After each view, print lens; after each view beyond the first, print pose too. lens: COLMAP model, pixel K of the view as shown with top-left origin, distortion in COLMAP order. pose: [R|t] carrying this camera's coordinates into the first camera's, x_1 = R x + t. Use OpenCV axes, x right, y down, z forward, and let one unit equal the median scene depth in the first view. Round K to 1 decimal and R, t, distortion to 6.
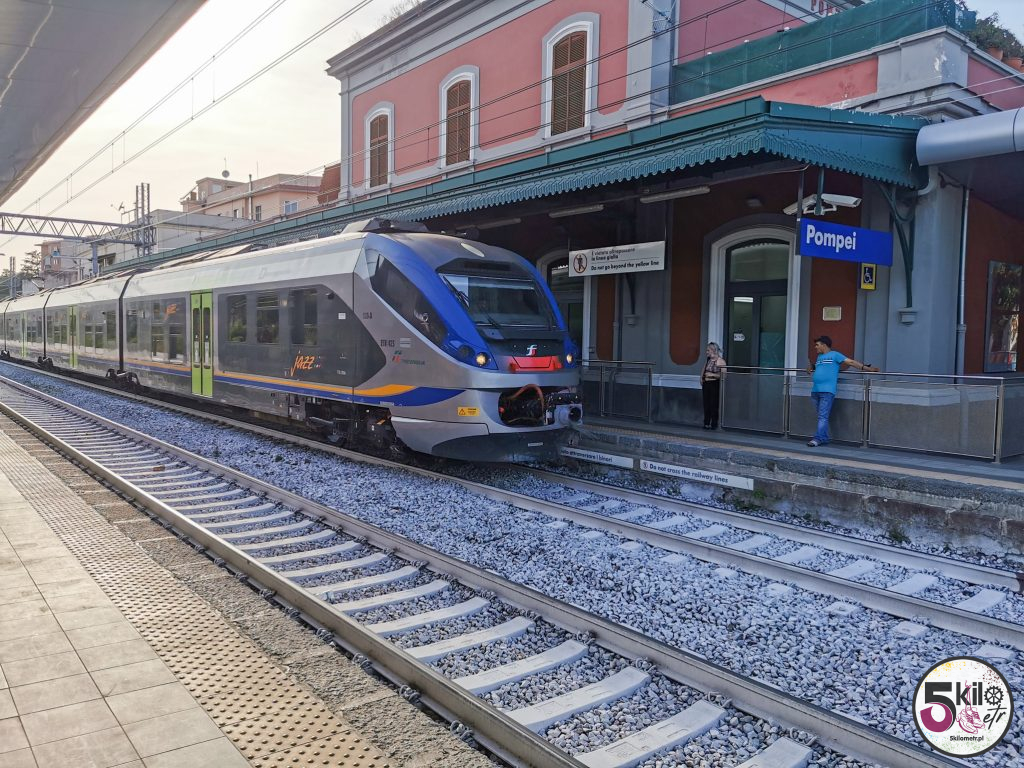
lens RADIAL K [[804.3, 0, 527.0], [0, 804.3, 379.4], [0, 0, 1]] dist [0.048442, -0.051386]
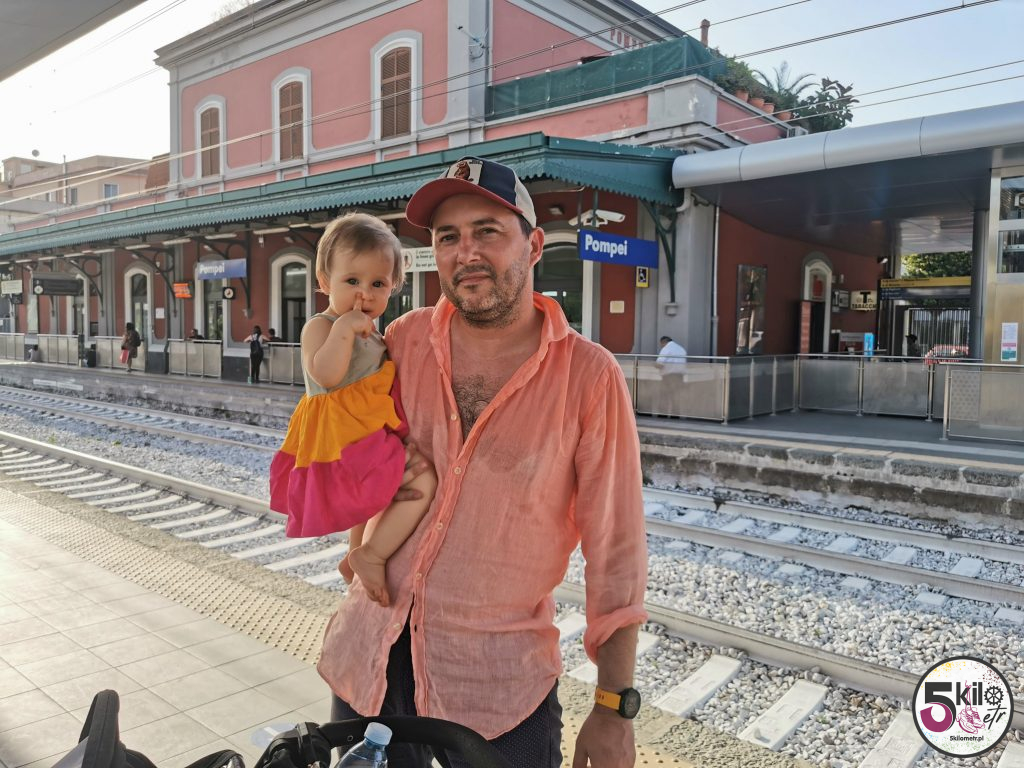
lens RADIAL K [[804.3, 0, 527.0], [0, 804.3, 379.4], [0, 0, 1]] dist [0.048442, -0.051386]
pose [[0.982092, -0.014675, 0.187829, 0.022892], [0.012465, 0.999839, 0.012943, 0.009913], [-0.187988, -0.010370, 0.982117, -0.164781]]
